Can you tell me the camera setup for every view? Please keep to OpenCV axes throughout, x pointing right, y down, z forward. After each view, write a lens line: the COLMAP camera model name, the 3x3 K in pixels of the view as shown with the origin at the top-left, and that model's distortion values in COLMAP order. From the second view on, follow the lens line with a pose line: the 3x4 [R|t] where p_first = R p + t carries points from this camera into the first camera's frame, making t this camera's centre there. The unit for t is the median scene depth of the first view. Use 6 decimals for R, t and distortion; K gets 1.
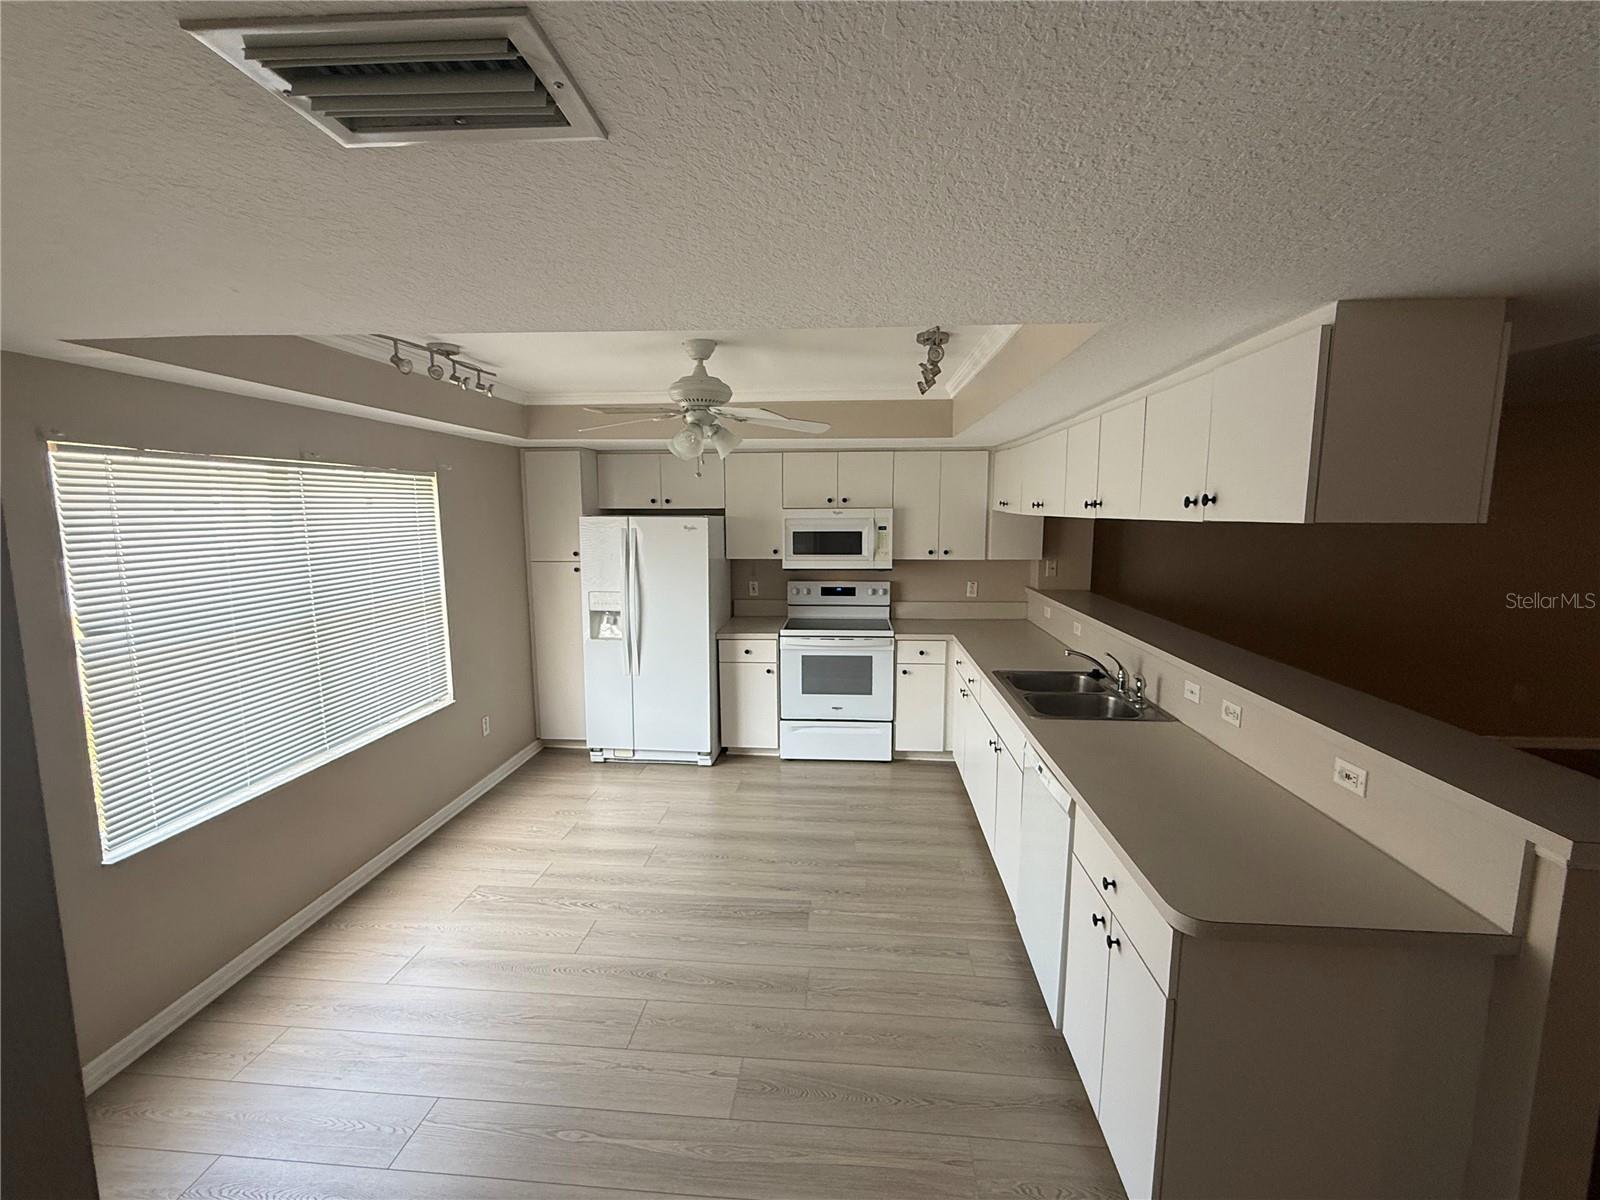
lens RADIAL K [[712.2, 0, 797.9], [0, 712.2, 601.1], [0, 0, 1]] dist [0.000579, 0.000098]
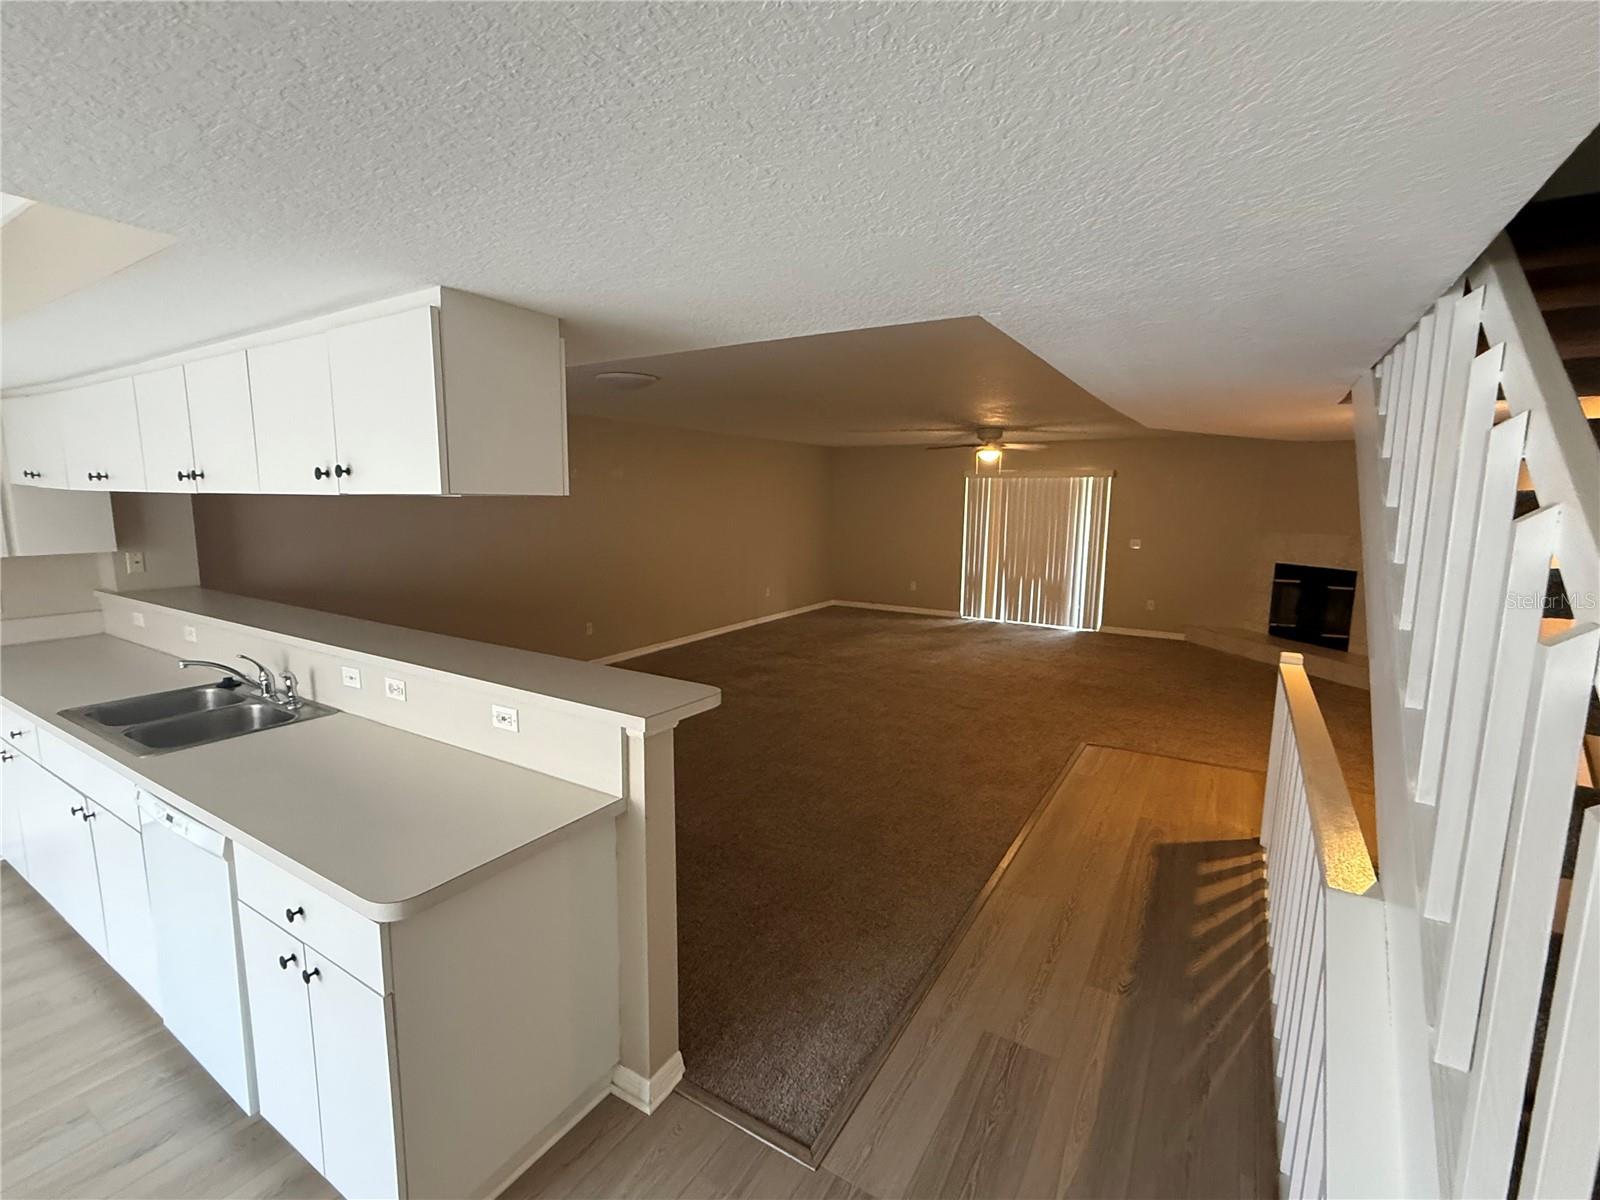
lens RADIAL K [[712.2, 0, 798.9], [0, 712.2, 602.4], [0, 0, 1]] dist [0.000579, 0.000098]
pose [[0.455484, -0.123147, 0.881685, -0.000643], [0.102443, 0.991058, 0.085500, 0.009153], [-0.884330, 0.051379, 0.464027, 0.030200]]
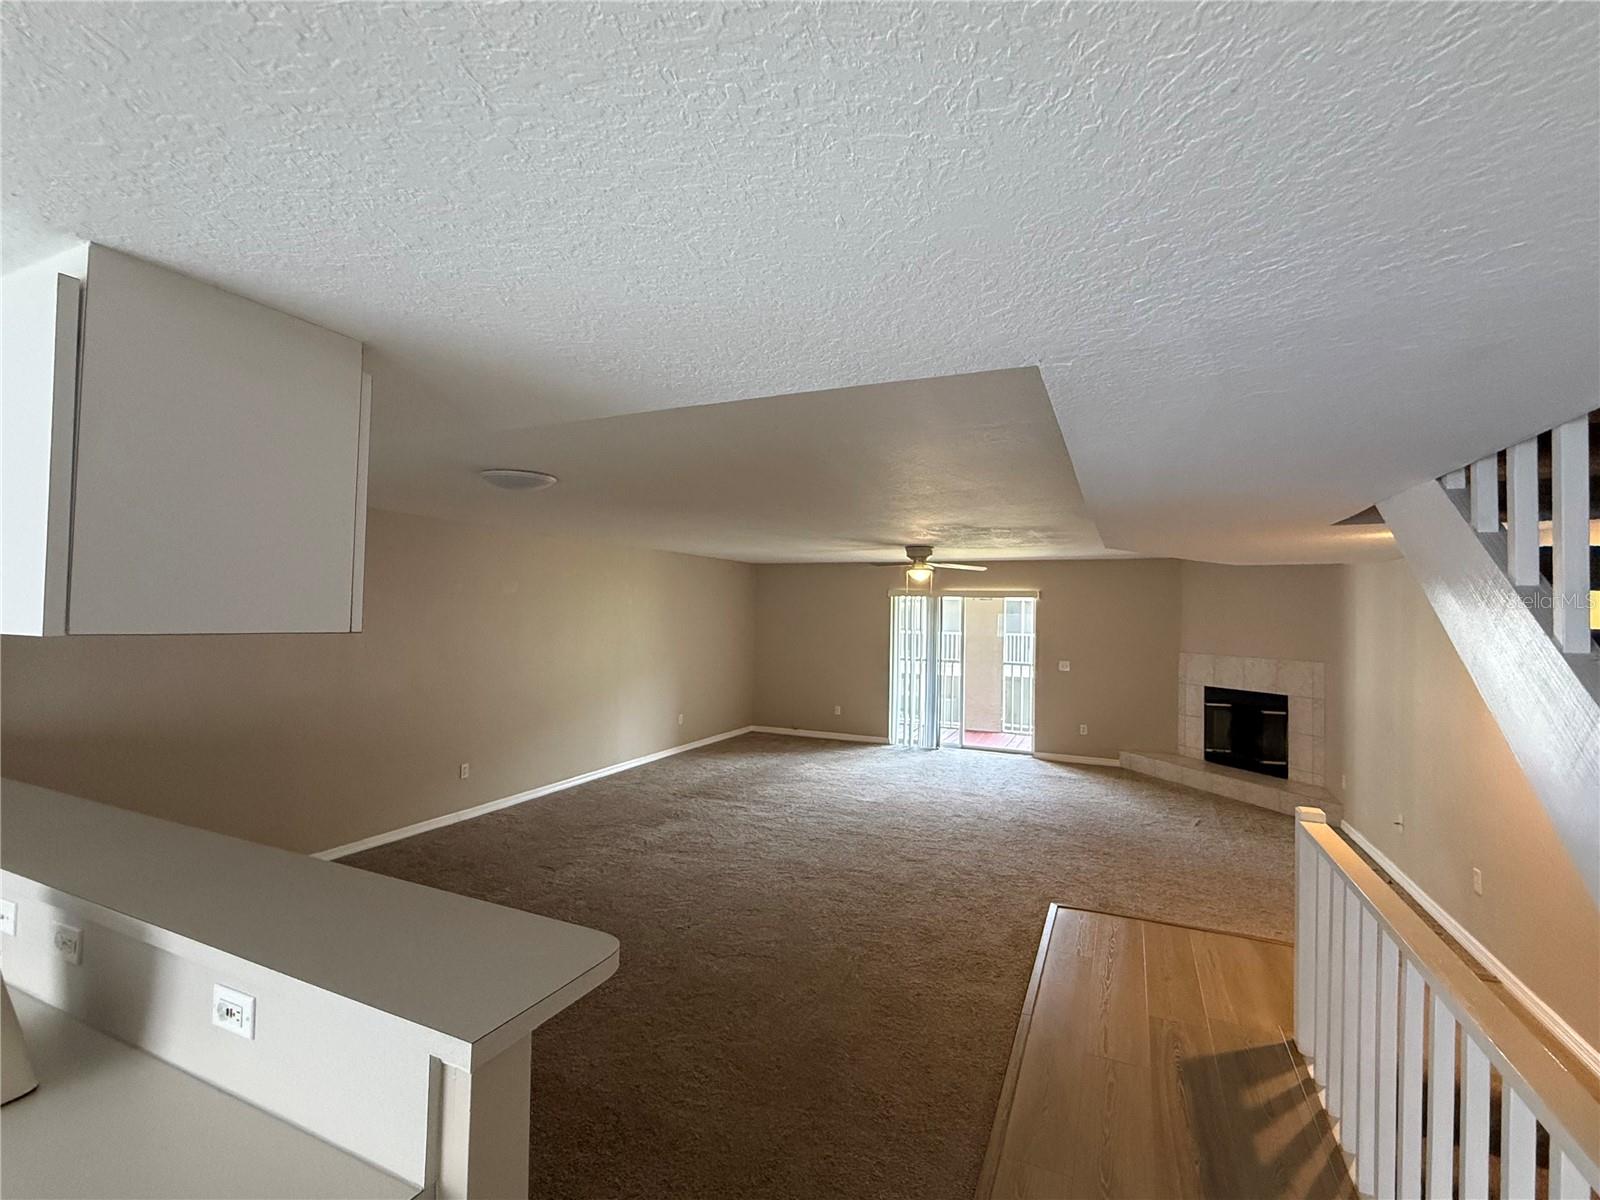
lens RADIAL K [[712.2, 0, 801.3], [0, 712.2, 597.3], [0, 0, 1]] dist [0.000579, 0.000098]
pose [[0.339286, 0.030648, 0.940184, 0.265359], [0.101253, 0.992473, -0.068891, -0.030061], [-0.935218, 0.118571, 0.333629, 0.198942]]
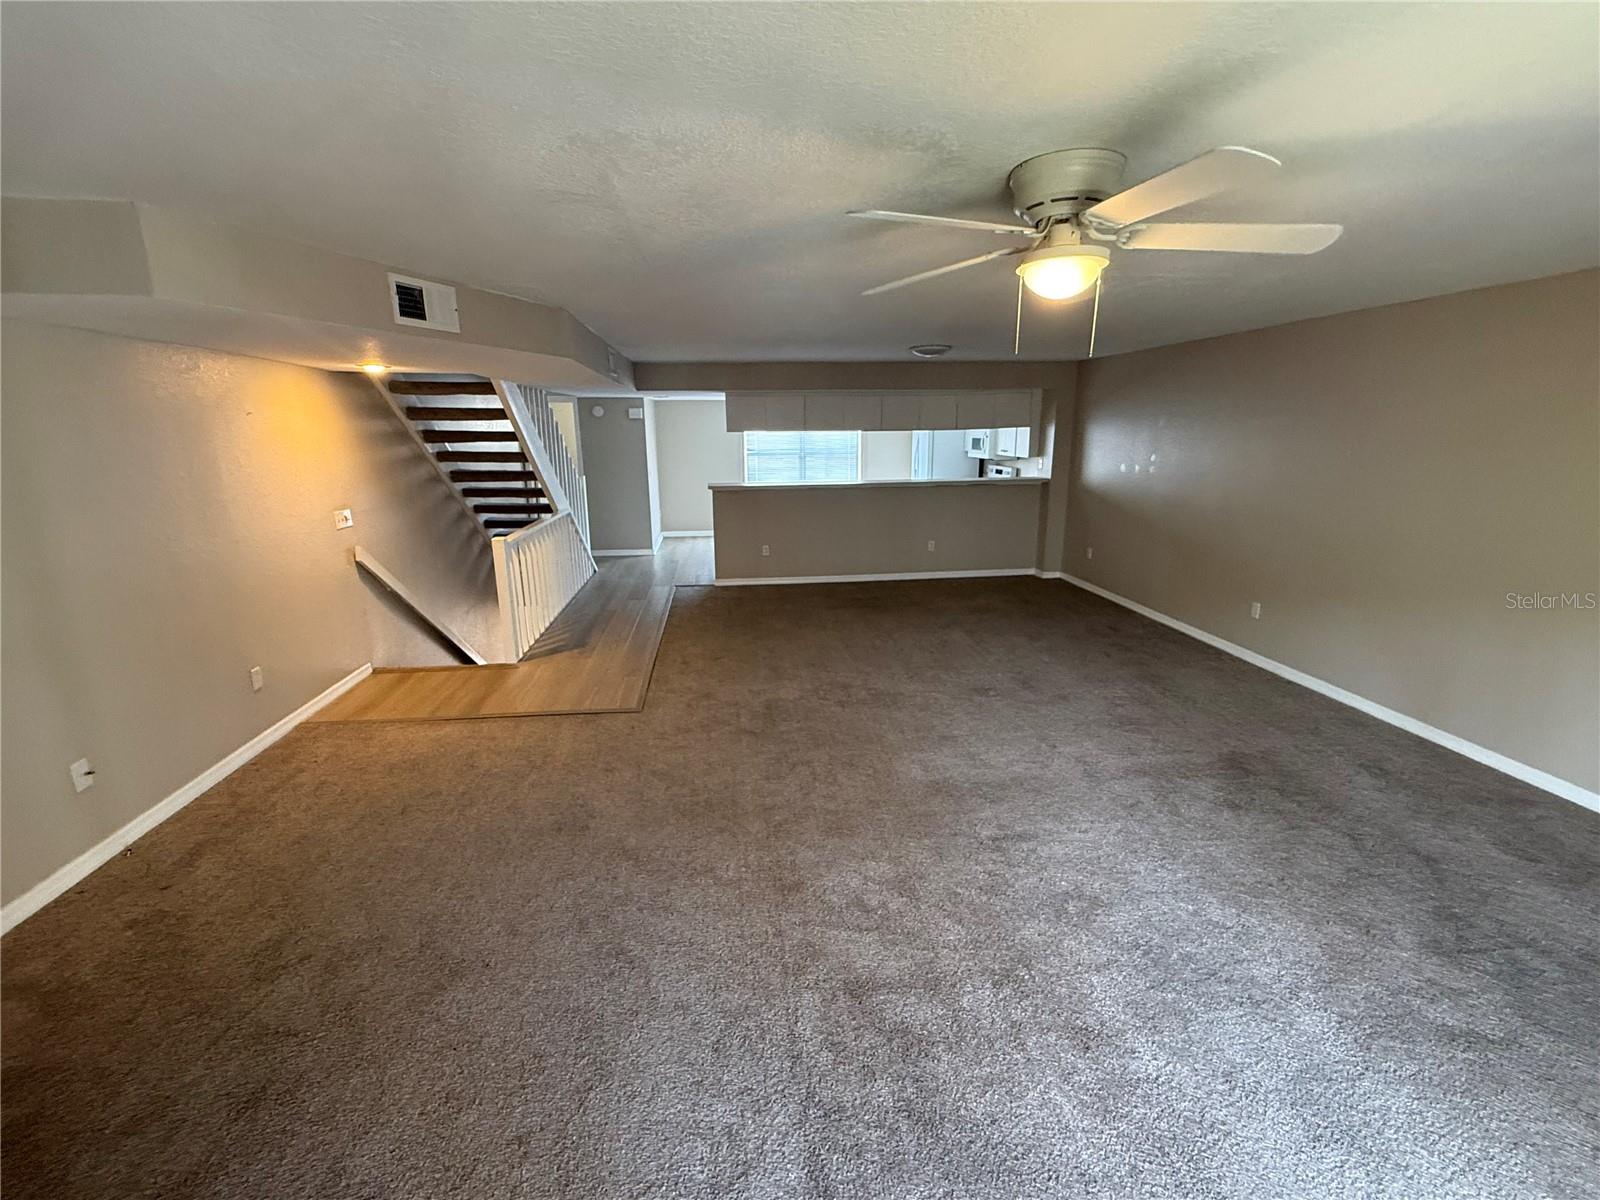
lens RADIAL K [[712.2, 0, 794.3], [0, 712.2, 593.4], [0, 0, 1]] dist [0.000579, 0.000098]
pose [[0.194702, 0.233036, -0.952778, 4.325216], [-0.121867, 0.969588, 0.212244, -0.088539], [0.973262, 0.074787, 0.217180, 0.261873]]
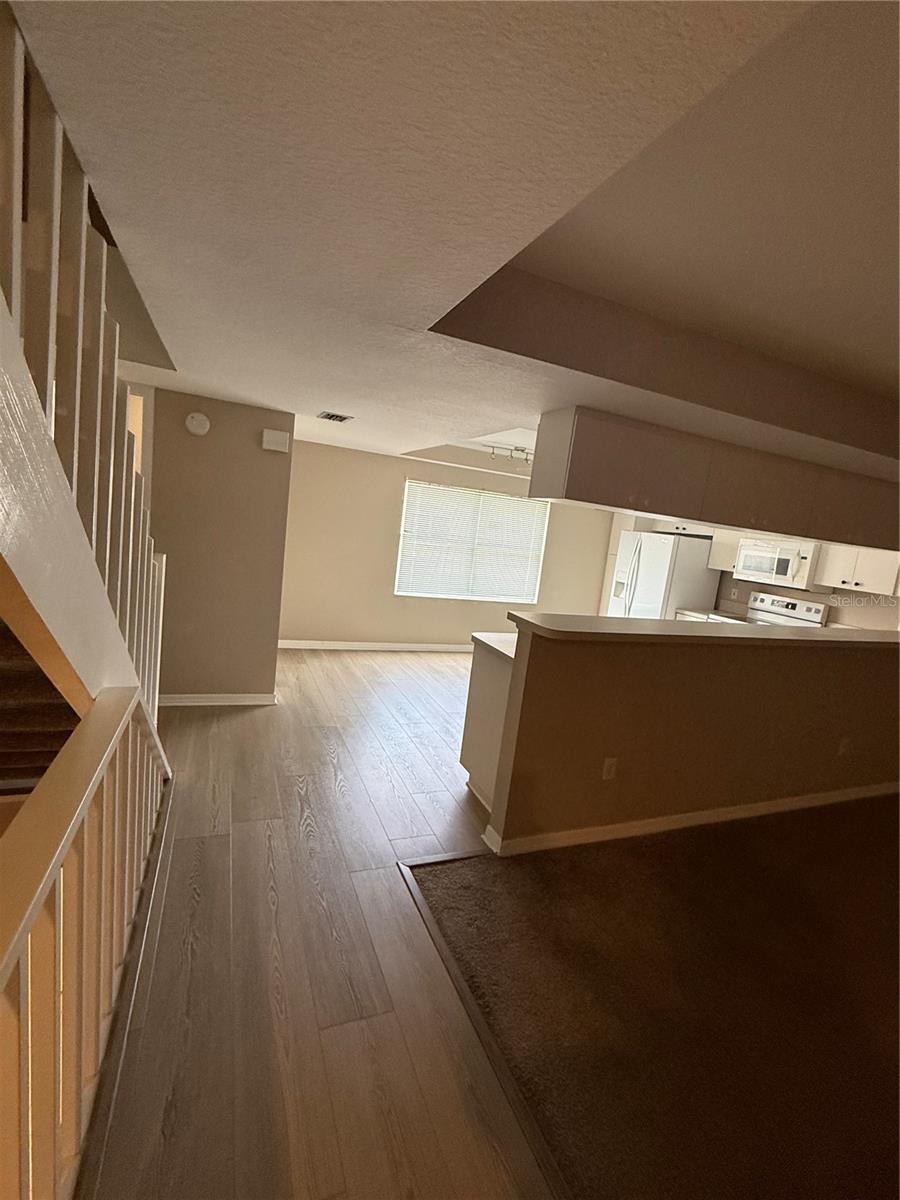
lens RADIAL K [[534.2, 0, 449.4], [0, 534.2, 597.6], [0, 0, 1]] dist [0.000579, 0.000098]
pose [[0.459617, 0.180350, -0.869612, 1.558704], [-0.234787, 0.969003, 0.076870, 0.107052], [0.856520, 0.168843, 0.487714, -0.087186]]
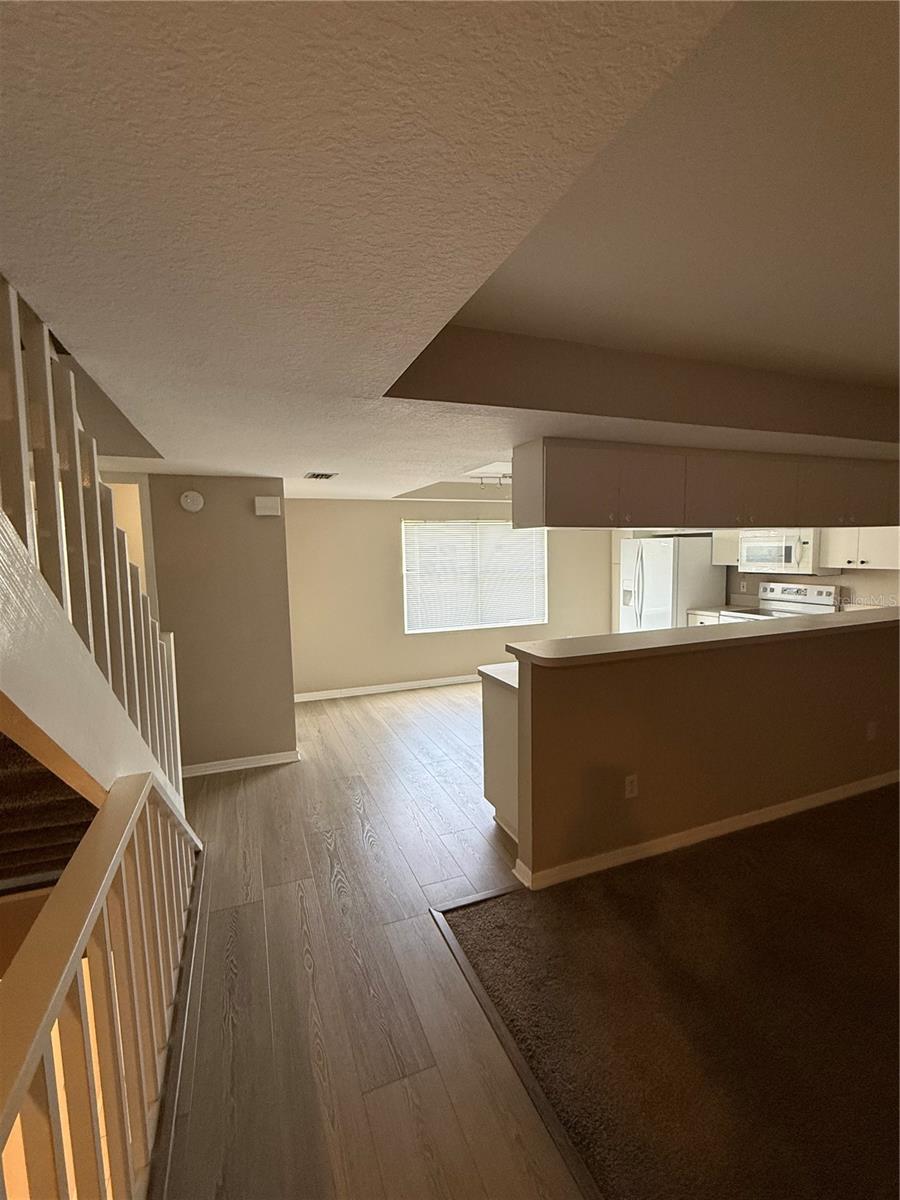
lens RADIAL K [[534.2, 0, 450.2], [0, 534.2, 597.6], [0, 0, 1]] dist [0.000579, 0.000098]
pose [[0.448307, 0.074188, -0.890796, 1.601432], [-0.098528, 0.994579, 0.033246, 0.067468], [0.888433, 0.072864, 0.453186, -0.058371]]
